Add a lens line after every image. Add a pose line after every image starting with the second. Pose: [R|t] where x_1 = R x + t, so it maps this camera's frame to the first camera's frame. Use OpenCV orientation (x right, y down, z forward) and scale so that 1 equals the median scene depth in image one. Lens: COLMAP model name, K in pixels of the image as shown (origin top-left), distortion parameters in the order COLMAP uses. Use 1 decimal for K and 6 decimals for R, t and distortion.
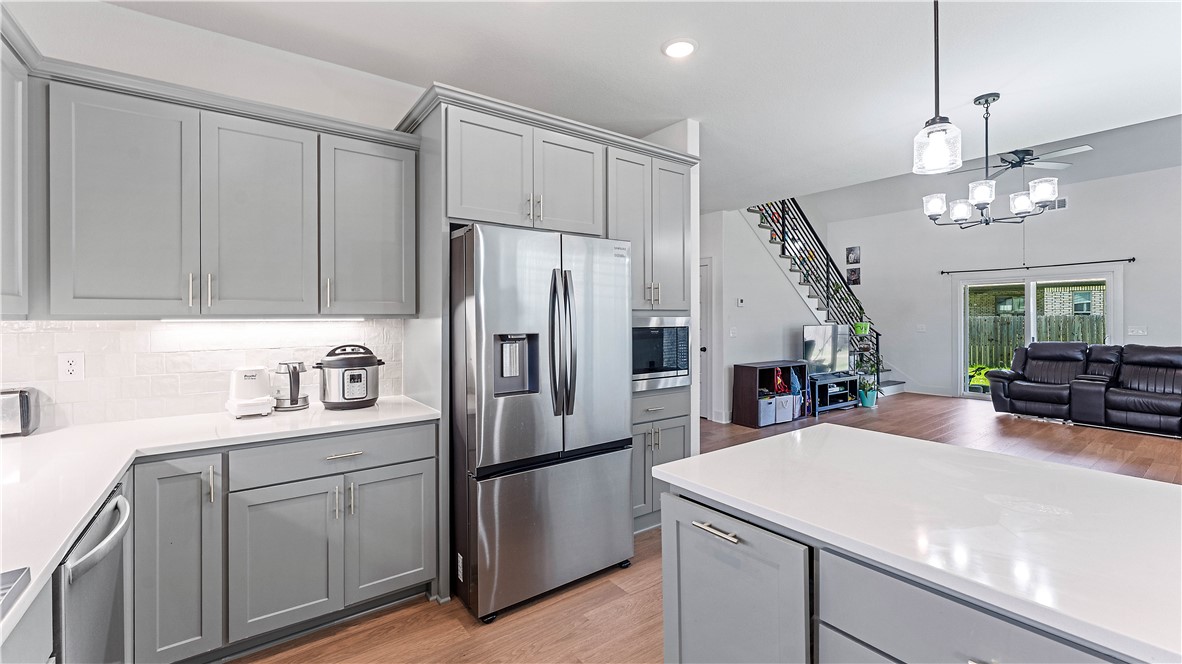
lens RADIAL K [[484.2, 0, 586.0], [0, 484.2, 318.7], [0, 0, 1]] dist [0.000336, 0.000165]
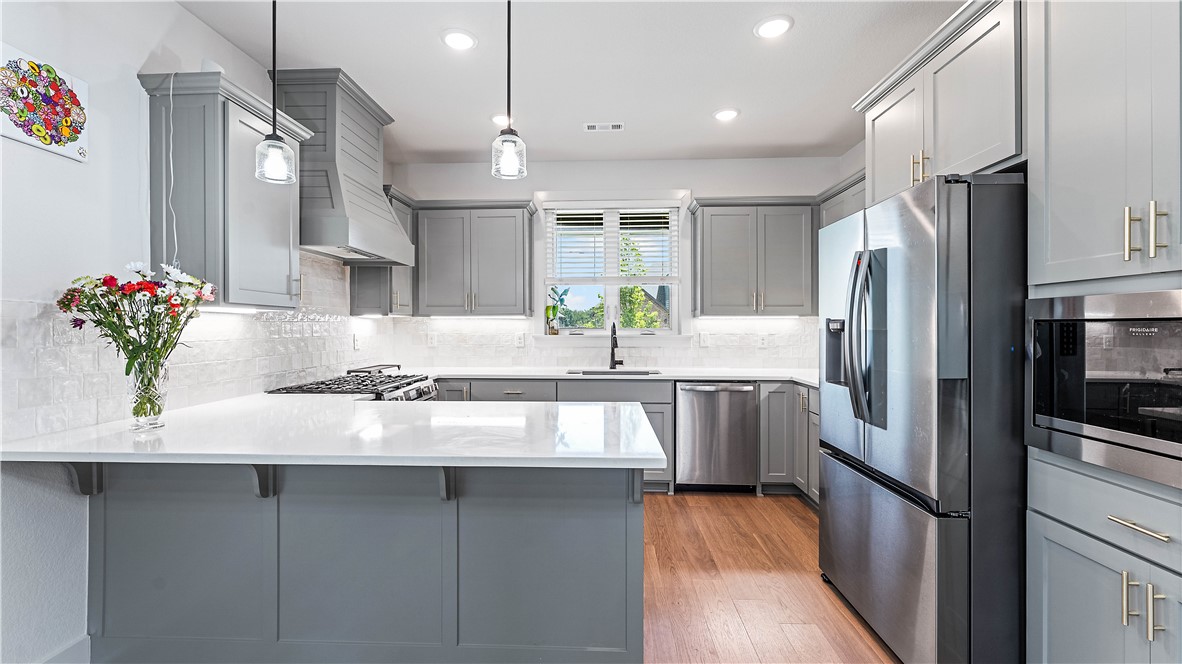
lens RADIAL K [[488.7, 0, 587.9], [0, 488.7, 327.4], [0, 0, 1]] dist [-0.007444, 0.000001]
pose [[-0.621138, 0.004276, -0.783690, 0.341155], [0.000434, 0.999987, 0.005112, 0.010268], [0.783701, 0.002835, -0.621131, 0.419519]]
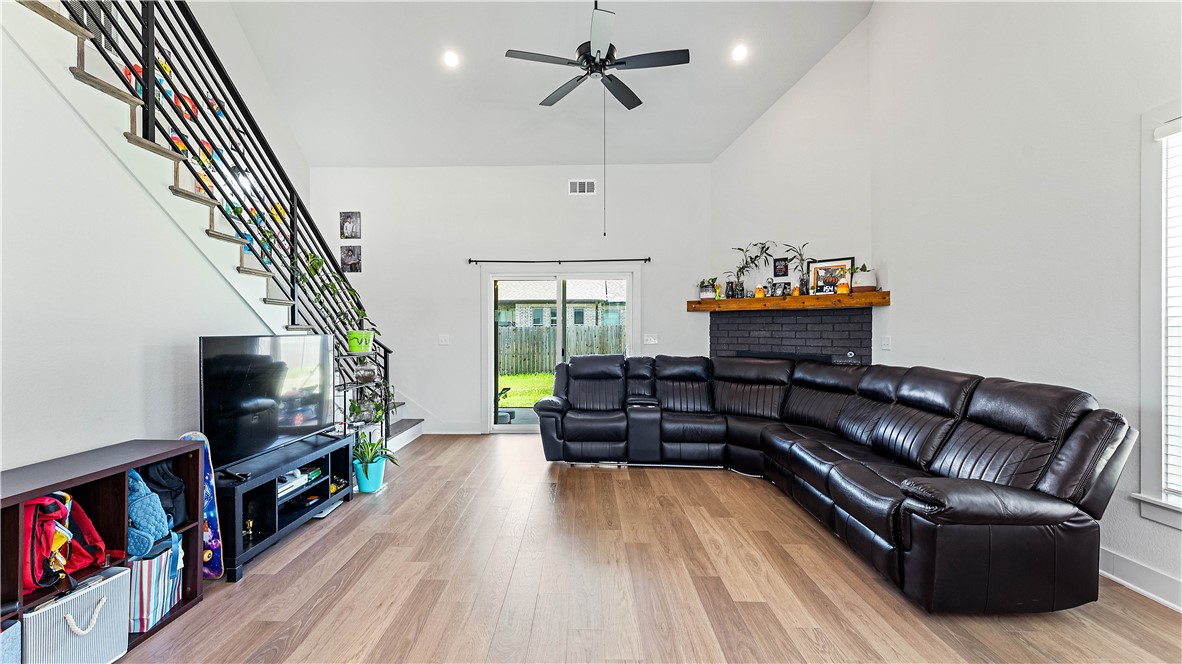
lens RADIAL K [[479.4, 0, 573.8], [0, 479.4, 330.8], [0, 0, 1]] dist [-0.000273, -0.000237]
pose [[0.609285, 0.000213, 0.792951, 0.345434], [0.000514, 1.000000, -0.000664, 0.009910], [-0.792951, 0.000812, 0.609285, 0.575297]]
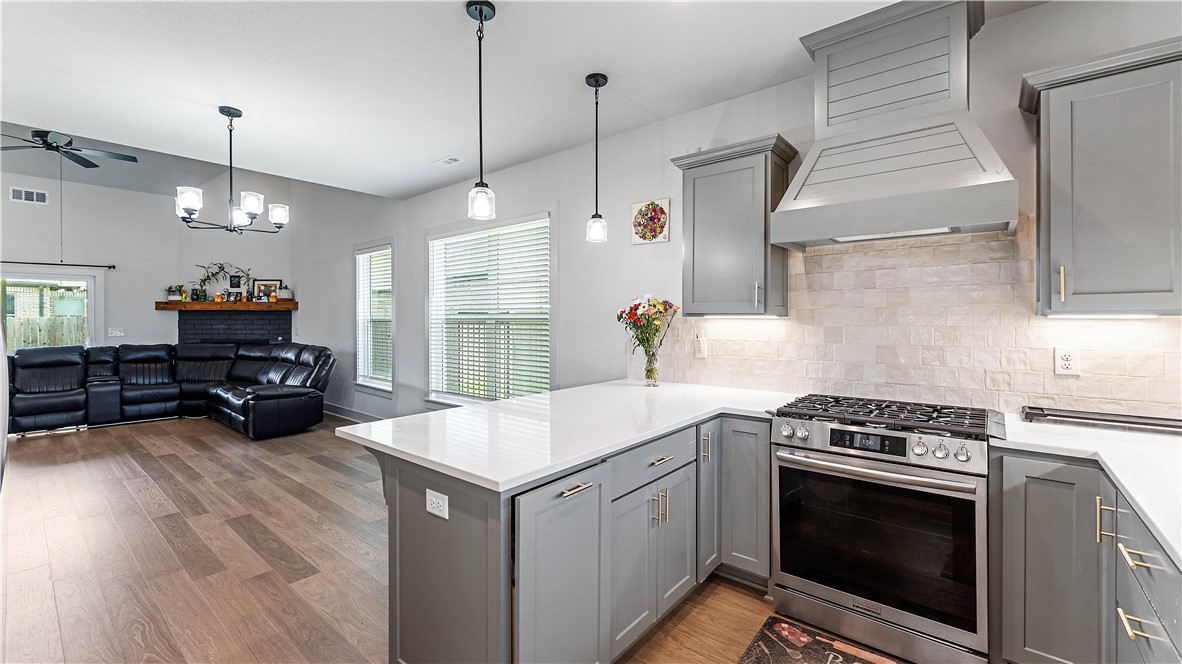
lens RADIAL K [[481.2, 0, 582.1], [0, 481.2, 319.4], [0, 0, 1]] dist [-0.000068, 0.000070]
pose [[-0.238335, -0.000075, 0.971183, -0.173328], [0.005396, 0.999984, 0.001401, 0.000159], [-0.971168, 0.005575, -0.238331, 0.237278]]
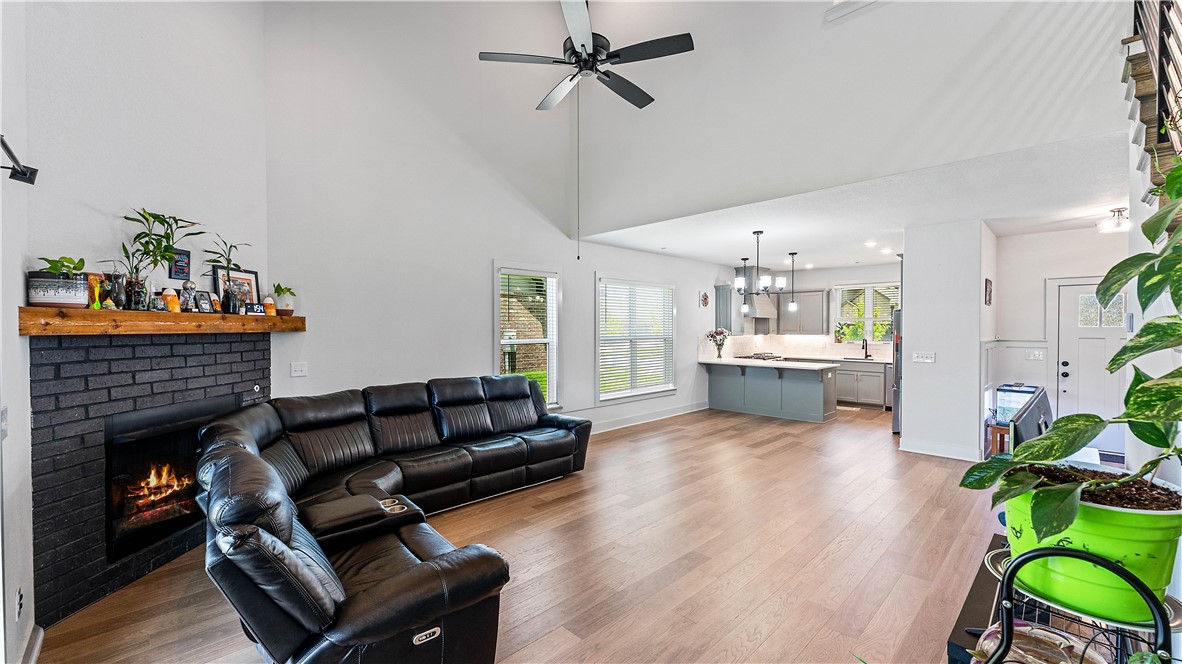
lens RADIAL K [[469.8, 0, 583.5], [0, 469.8, 332.8], [0, 0, 1]] dist [-0.000128, -0.000055]
pose [[-0.990747, 0.005464, -0.135608, 0.847594], [0.003628, 0.999898, 0.013782, -0.031268], [0.135670, 0.013163, -0.990667, 1.328366]]
